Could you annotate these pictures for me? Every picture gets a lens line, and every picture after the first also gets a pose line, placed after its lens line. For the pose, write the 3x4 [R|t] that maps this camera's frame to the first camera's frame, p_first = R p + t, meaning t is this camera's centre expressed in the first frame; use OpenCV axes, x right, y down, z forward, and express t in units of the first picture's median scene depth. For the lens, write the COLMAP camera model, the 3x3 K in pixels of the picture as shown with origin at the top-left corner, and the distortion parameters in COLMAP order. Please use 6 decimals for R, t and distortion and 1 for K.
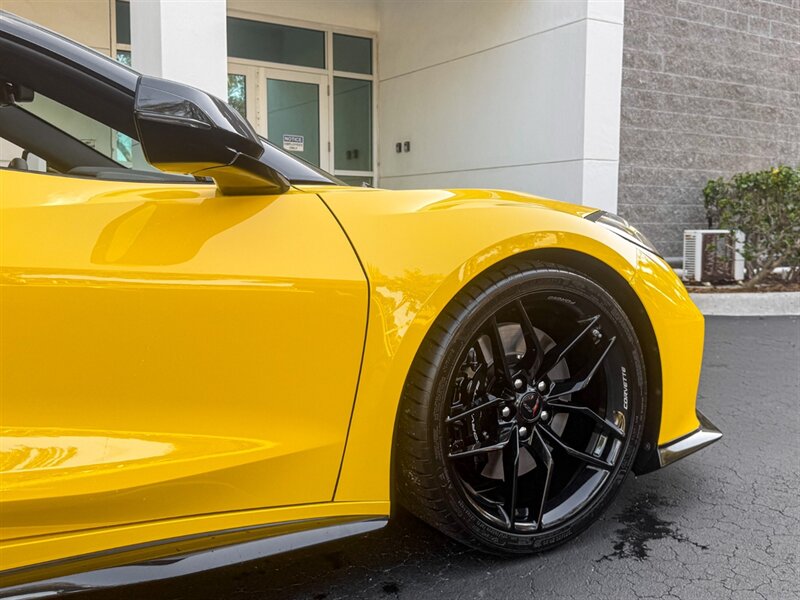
lens RADIAL K [[810.3, 0, 461.2], [0, 810.3, 293.6], [0, 0, 1]] dist [0.026505, 0.000000]
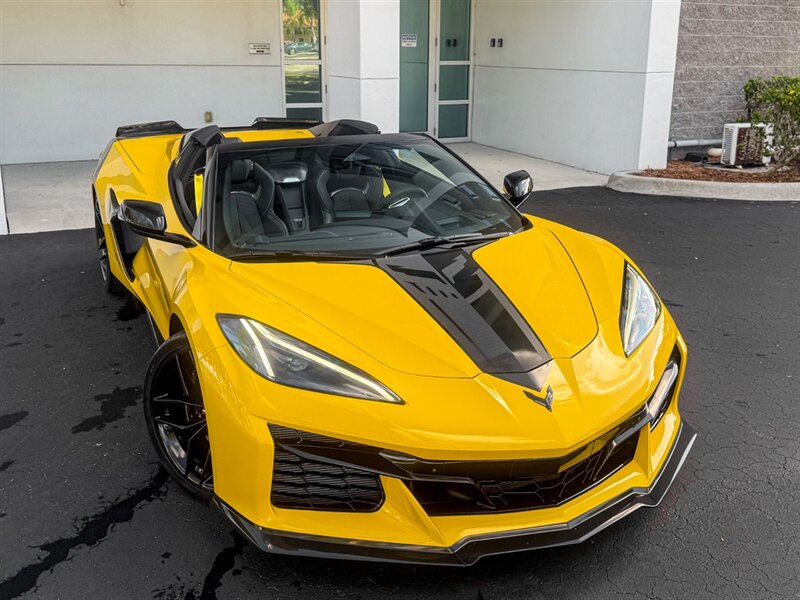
lens RADIAL K [[825.1, 0, 412.3], [0, 825.1, 247.3], [0, 0, 1]] dist [0.056054, 0.000000]
pose [[0.993525, 0.030317, -0.109494, -0.054502], [-0.012749, 0.987404, 0.157706, -0.074025], [0.112896, -0.155289, 0.981397, -0.319225]]
